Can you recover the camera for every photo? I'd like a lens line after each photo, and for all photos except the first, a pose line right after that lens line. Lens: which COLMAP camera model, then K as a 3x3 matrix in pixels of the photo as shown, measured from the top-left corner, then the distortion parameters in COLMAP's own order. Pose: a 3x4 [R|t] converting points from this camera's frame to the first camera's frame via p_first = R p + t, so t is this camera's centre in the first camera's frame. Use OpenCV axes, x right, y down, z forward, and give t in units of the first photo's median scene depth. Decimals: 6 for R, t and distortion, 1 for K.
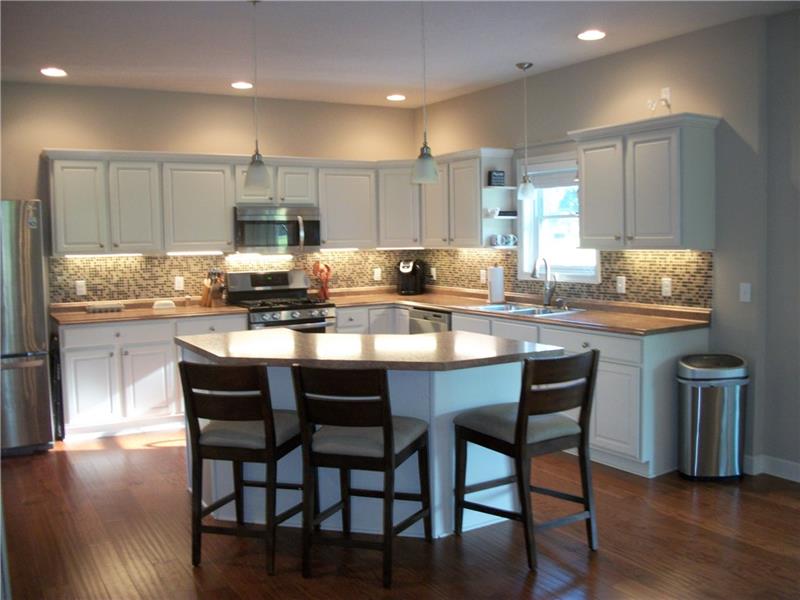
lens RADIAL K [[760.0, 0, 412.5], [0, 760.0, 286.8], [0, 0, 1]] dist [-0.125353, 0.012378]
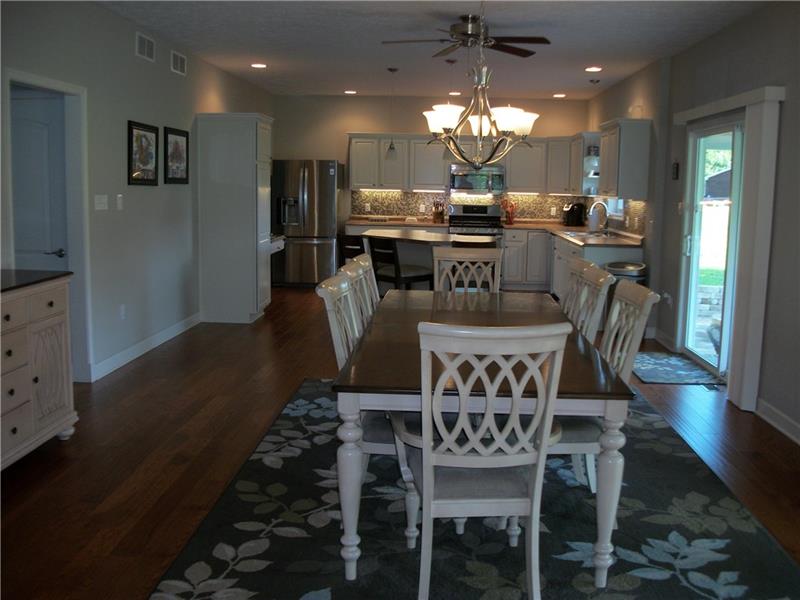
lens RADIAL K [[760.0, 0, 412.5], [0, 760.0, 286.8], [0, 0, 1]] dist [-0.125353, 0.012378]
pose [[0.832622, 0.106289, -0.543547, 0.655483], [-0.067966, 0.993603, 0.090183, 0.019124], [0.549655, -0.038146, 0.834520, -0.490308]]
